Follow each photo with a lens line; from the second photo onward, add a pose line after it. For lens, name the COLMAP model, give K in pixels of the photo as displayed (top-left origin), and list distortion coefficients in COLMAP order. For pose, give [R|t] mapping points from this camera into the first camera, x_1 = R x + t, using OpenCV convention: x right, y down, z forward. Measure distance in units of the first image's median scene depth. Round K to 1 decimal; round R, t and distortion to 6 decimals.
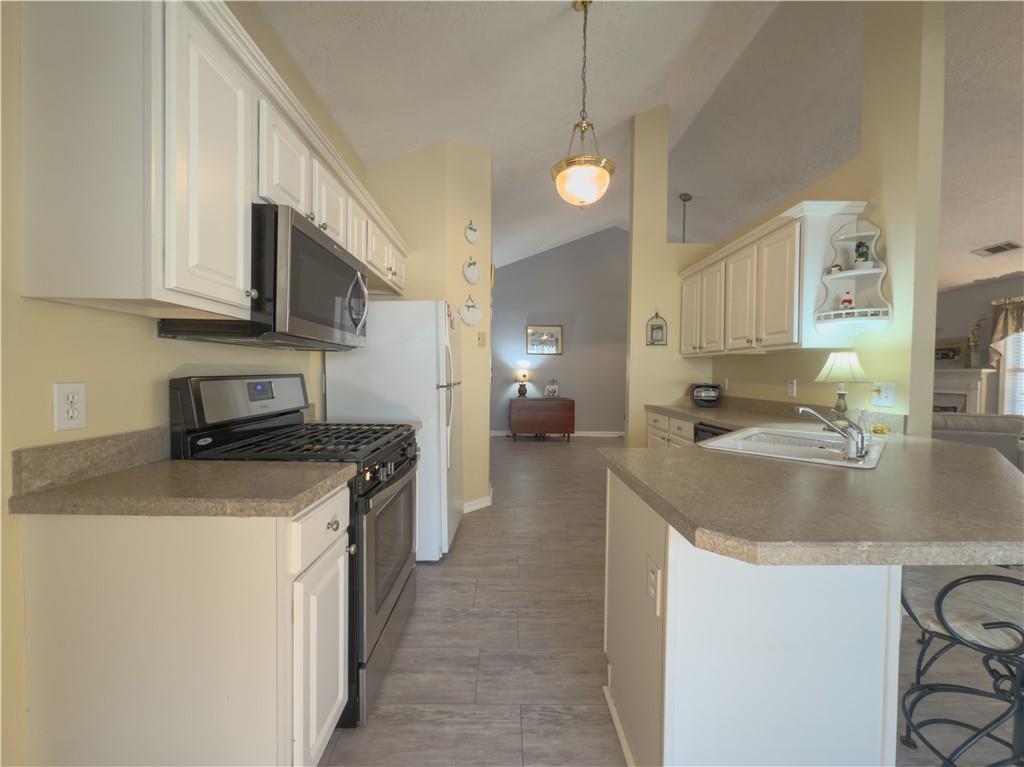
lens RADIAL K [[411.9, 0, 511.4], [0, 411.9, 382.5], [0, 0, 1]] dist [-0.000747, -0.000188]
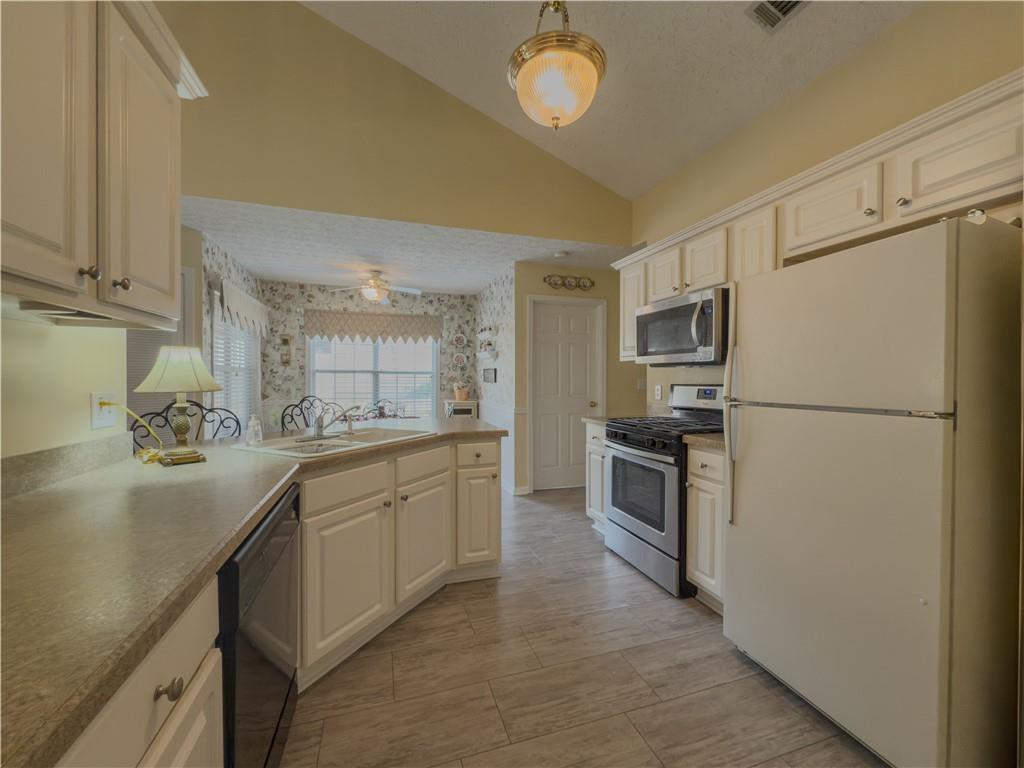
lens RADIAL K [[411.9, 0, 511.4], [0, 411.9, 383.0], [0, 0, 1]] dist [-0.000747, -0.000188]
pose [[-0.954452, -0.010398, -0.298184, 0.190131], [-0.020136, 0.999359, 0.029606, -0.017457], [0.297685, 0.034262, -0.954049, 0.714224]]
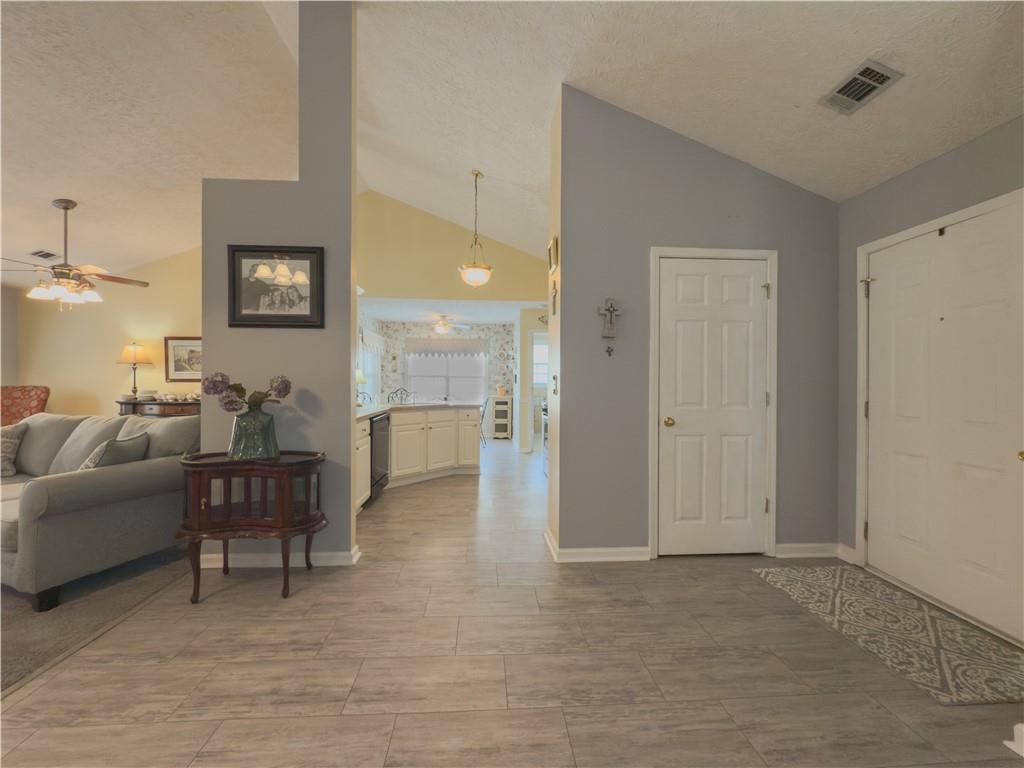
lens RADIAL K [[415.1, 0, 512.0], [0, 415.1, 384.0], [0, 0, 1]] dist [-0.002655, -0.000196]
pose [[-0.998188, -0.017118, -0.057681, 0.049651], [-0.018757, 0.999432, 0.027994, -0.028463], [0.057169, 0.029025, -0.997942, 1.246147]]
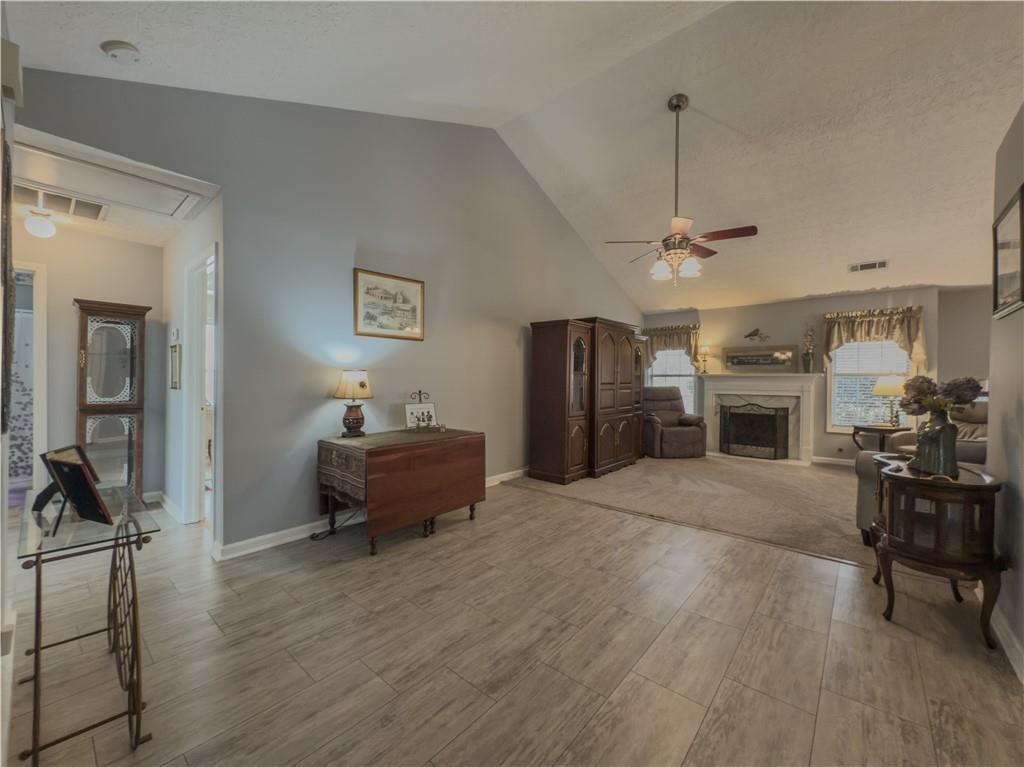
lens RADIAL K [[411.9, 0, 511.4], [0, 411.9, 382.5], [0, 0, 1]] dist [-0.000747, -0.000188]
pose [[0.661897, -0.011918, 0.749500, -0.253905], [0.016848, 0.999858, 0.001020, -0.022425], [-0.749406, 0.011952, 0.662003, 0.838929]]
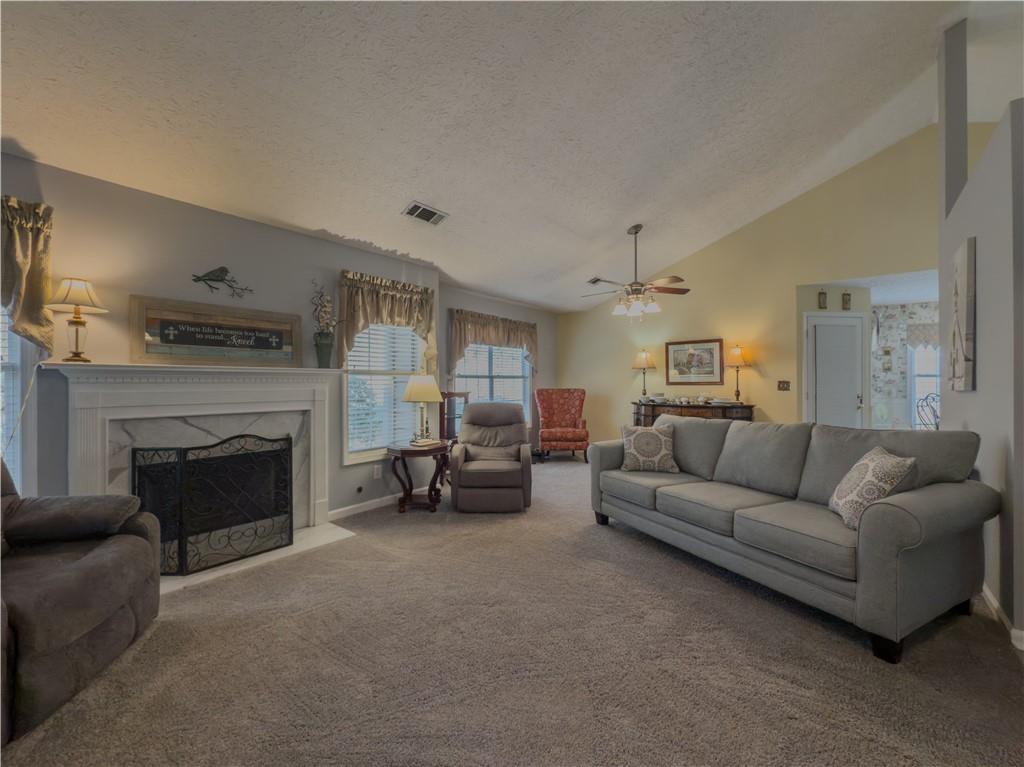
lens RADIAL K [[415.1, 0, 512.0], [0, 415.1, 383.5], [0, 0, 1]] dist [-0.002655, -0.000196]
pose [[-0.768211, -0.011507, 0.640093, 0.474356], [0.007106, 0.999624, 0.026498, -0.024318], [-0.640157, 0.024904, -0.767840, 1.270518]]
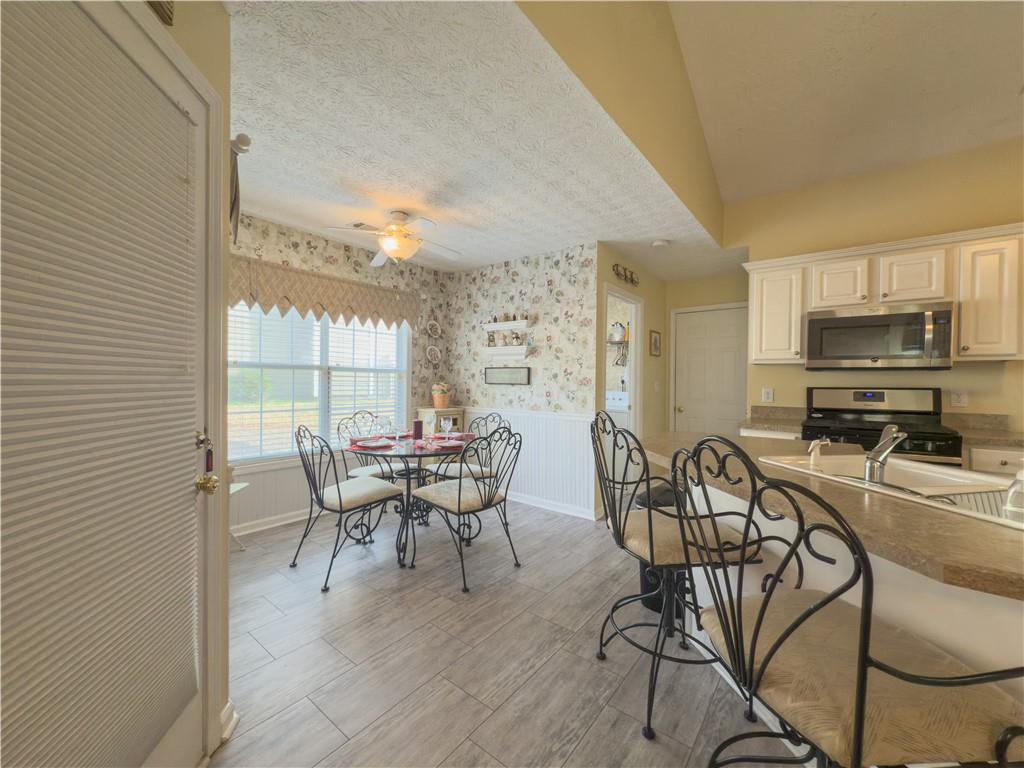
lens RADIAL K [[408.5, 0, 511.5], [0, 408.5, 383.4], [0, 0, 1]] dist [-0.000618, 0.000298]
pose [[-0.627640, -0.012740, -0.778399, 0.536246], [-0.035261, 0.999305, 0.012076, -0.001284], [0.777704, 0.035026, -0.627654, 0.276515]]
